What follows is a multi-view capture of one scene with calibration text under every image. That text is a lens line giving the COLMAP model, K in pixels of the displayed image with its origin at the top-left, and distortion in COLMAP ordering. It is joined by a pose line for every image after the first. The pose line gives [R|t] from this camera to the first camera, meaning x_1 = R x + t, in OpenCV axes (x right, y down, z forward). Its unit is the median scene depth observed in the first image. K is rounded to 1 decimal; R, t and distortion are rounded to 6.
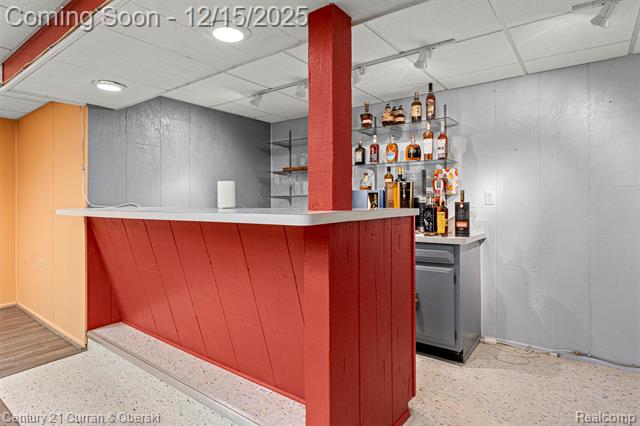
lens RADIAL K [[355.7, 0, 317.8], [0, 355.7, 208.2], [0, 0, 1]] dist [-0.003700, -0.000392]
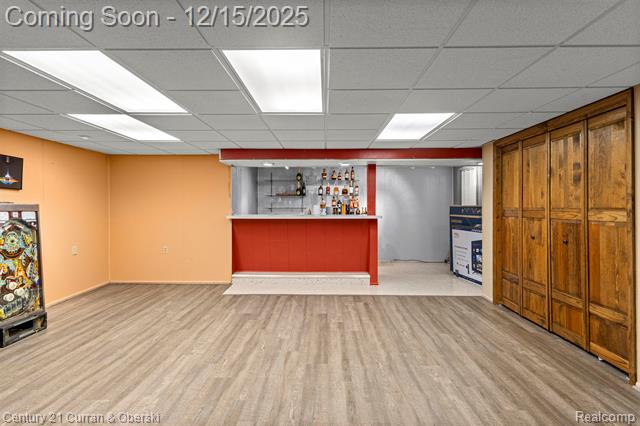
lens RADIAL K [[327.6, 0, 319.5], [0, 327.6, 209.8], [0, 0, 1]] dist [0.027802, -0.004290]
pose [[0.803894, -0.002423, 0.594767, -1.272870], [0.010567, 0.999892, -0.010210, -0.005391], [-0.594678, 0.014493, 0.803833, -0.773737]]
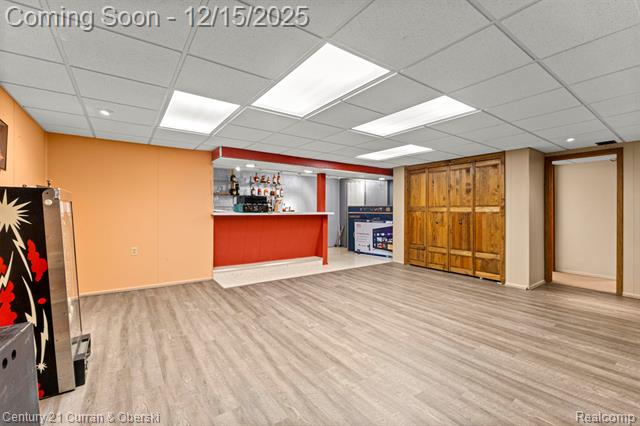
lens RADIAL K [[279.7, 0, 321.8], [0, 279.7, 209.6], [0, 0, 1]] dist [0.007162, -0.001197]
pose [[0.280022, 0.007796, 0.959962, -1.901350], [0.015497, 0.999800, -0.012640, 0.017963], [-0.959869, 0.018415, 0.279845, -0.066944]]
